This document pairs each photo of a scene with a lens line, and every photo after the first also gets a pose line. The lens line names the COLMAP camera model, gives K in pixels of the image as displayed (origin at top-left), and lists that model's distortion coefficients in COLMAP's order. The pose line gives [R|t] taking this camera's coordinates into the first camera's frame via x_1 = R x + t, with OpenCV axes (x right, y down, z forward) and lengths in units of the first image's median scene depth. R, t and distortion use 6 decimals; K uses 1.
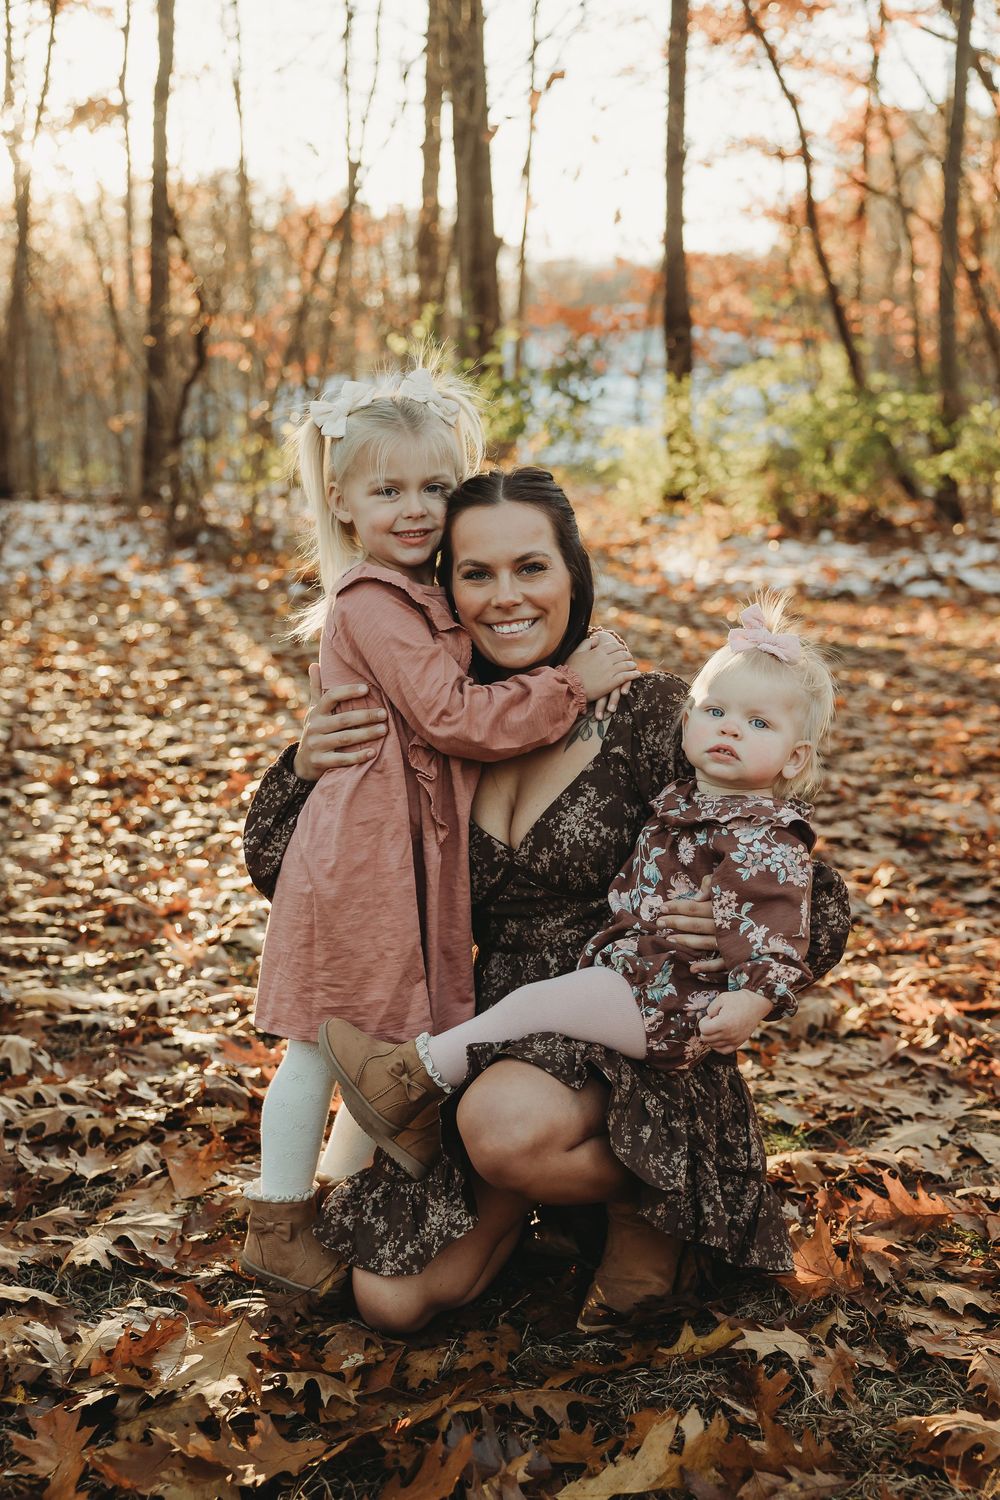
lens RADIAL K [[1815.9, 0, 444.2], [0, 1815.9, 762.8], [0, 0, 1]] dist [0.023358, 0.000000]
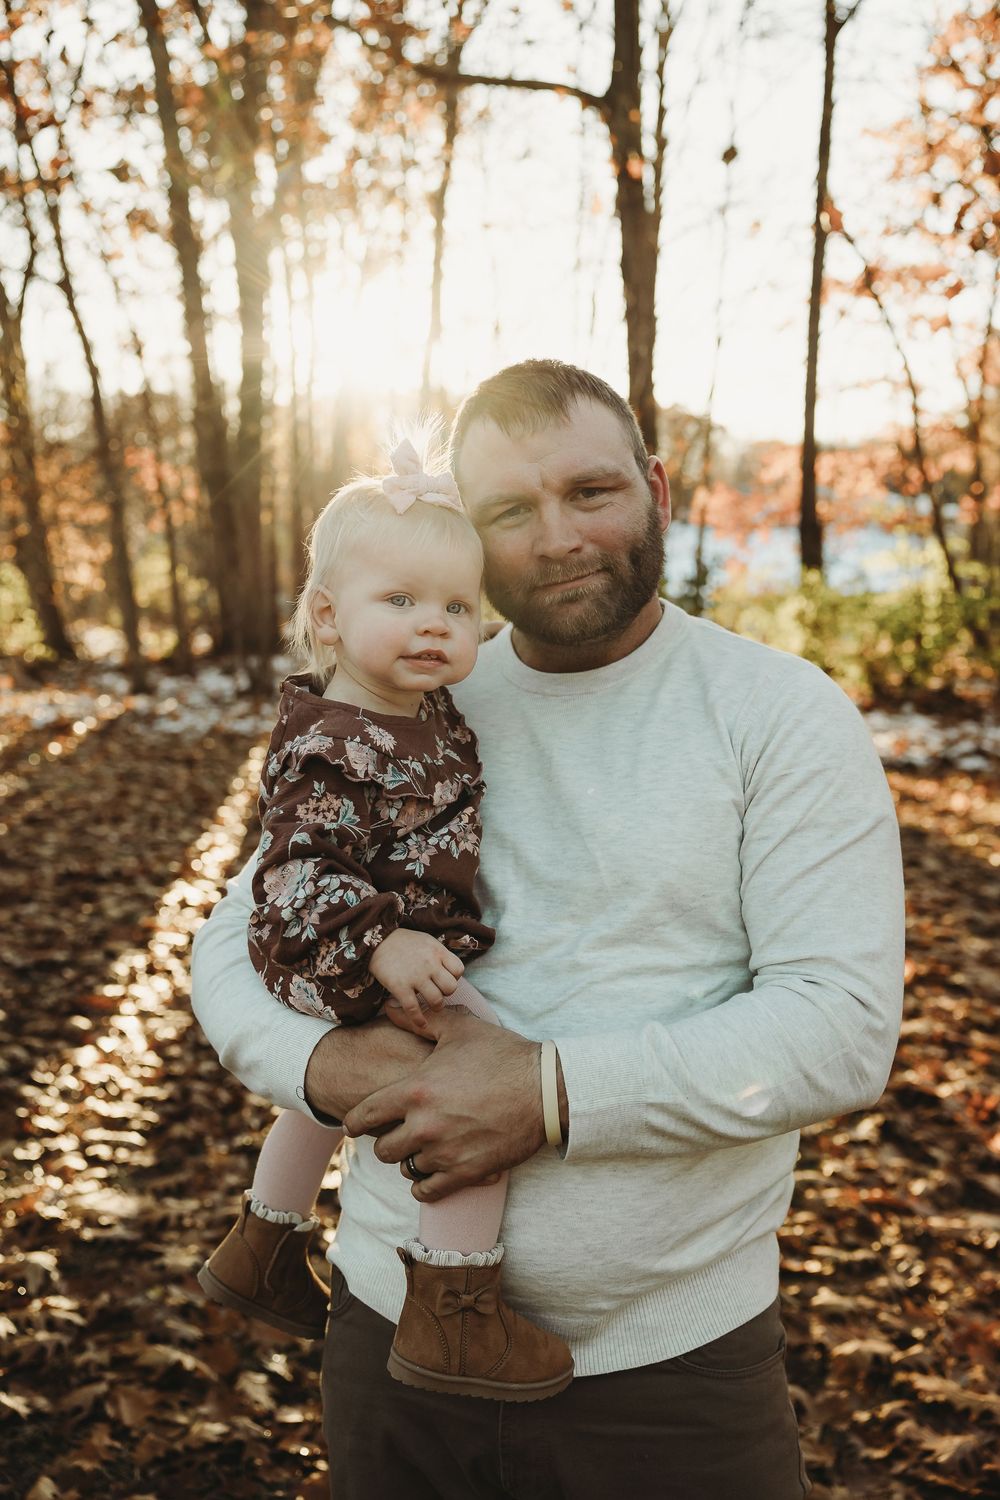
lens RADIAL K [[1382.2, 0, 475.2], [0, 1382.2, 744.9], [0, 0, 1]] dist [0.040242, -0.017288]
pose [[0.991140, 0.032723, -0.128727, 0.189407], [-0.040218, 0.997617, -0.056064, -0.168304], [0.126586, 0.060745, 0.990094, -0.001025]]
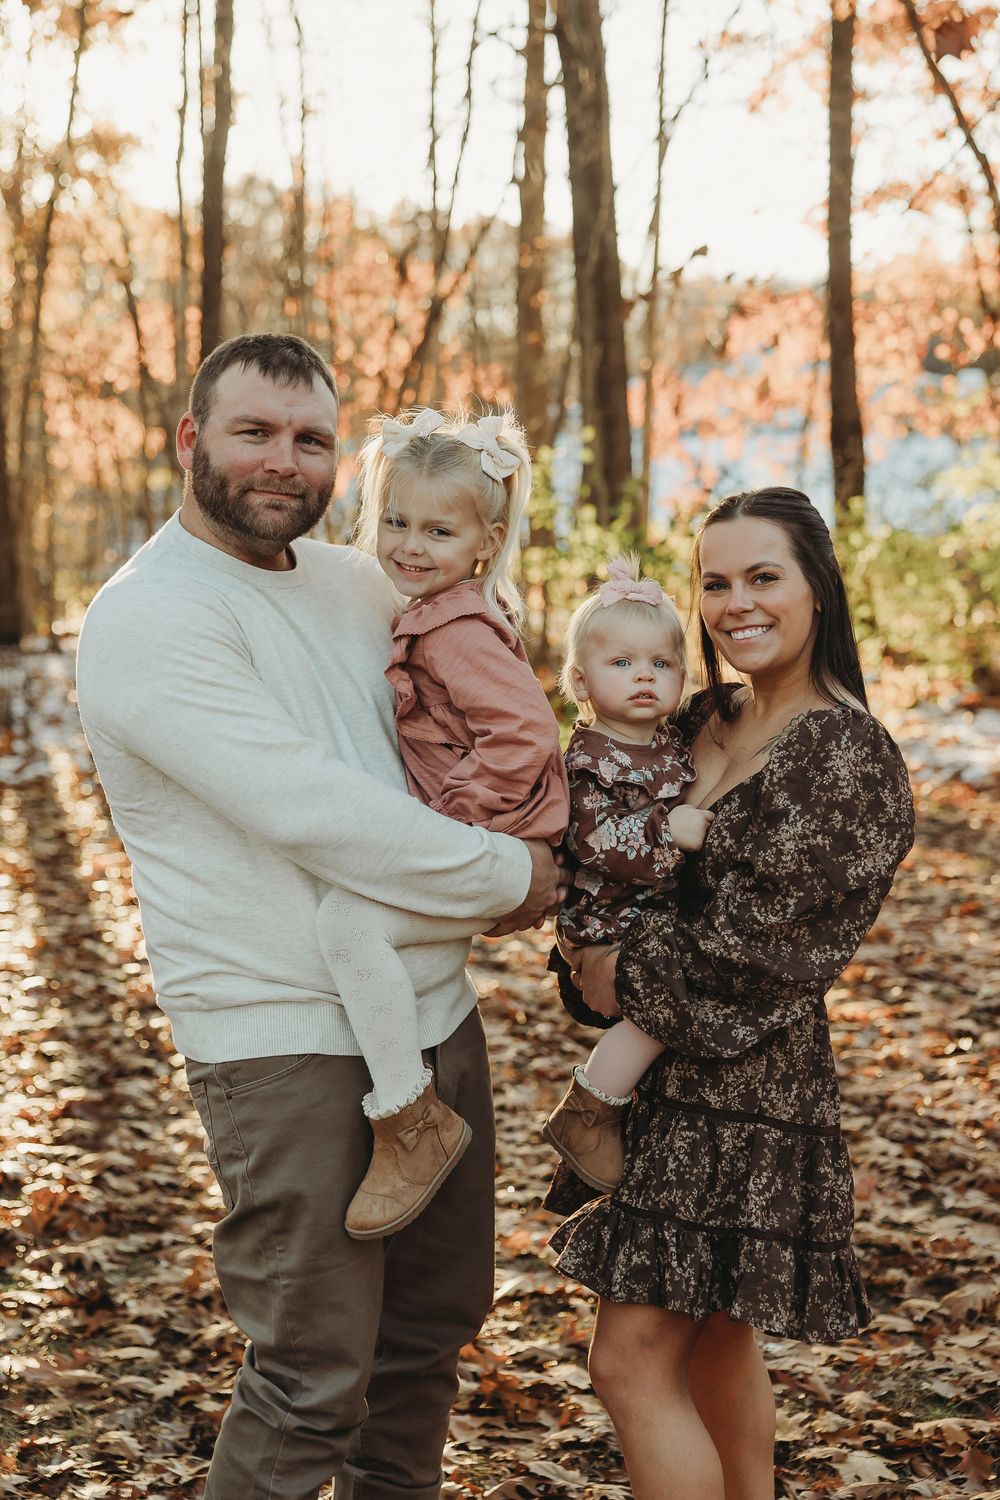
lens RADIAL K [[2406.2, 0, 456.7], [0, 2406.2, 716.3], [0, 0, 1]] dist [0.071746, 0.000000]
pose [[0.999250, -0.009834, -0.037460, -0.047449], [0.006082, 0.995070, -0.098990, -0.066779], [0.038248, 0.098688, 0.994383, -0.486466]]
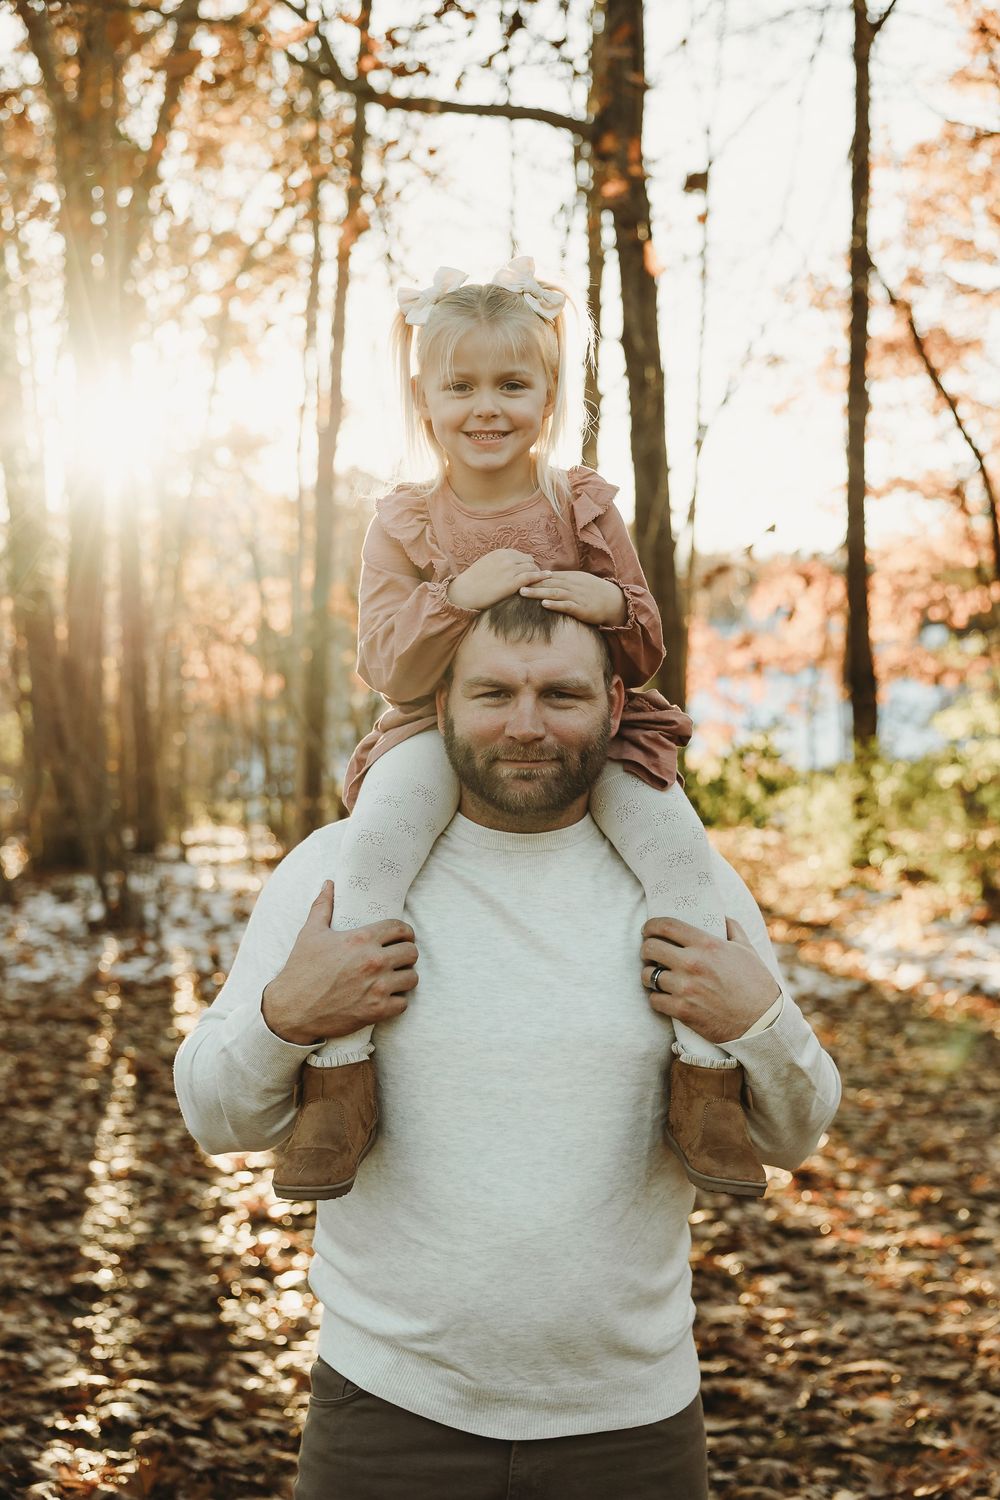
lens RADIAL K [[1996.4, 0, 482.1], [0, 1996.4, 763.2], [0, 0, 1]] dist [0.039877, 0.000000]
pose [[0.998459, -0.003181, -0.055396, -0.093499], [-0.006357, 0.985225, -0.171147, -0.135934], [0.055122, 0.171236, 0.983687, -0.229316]]
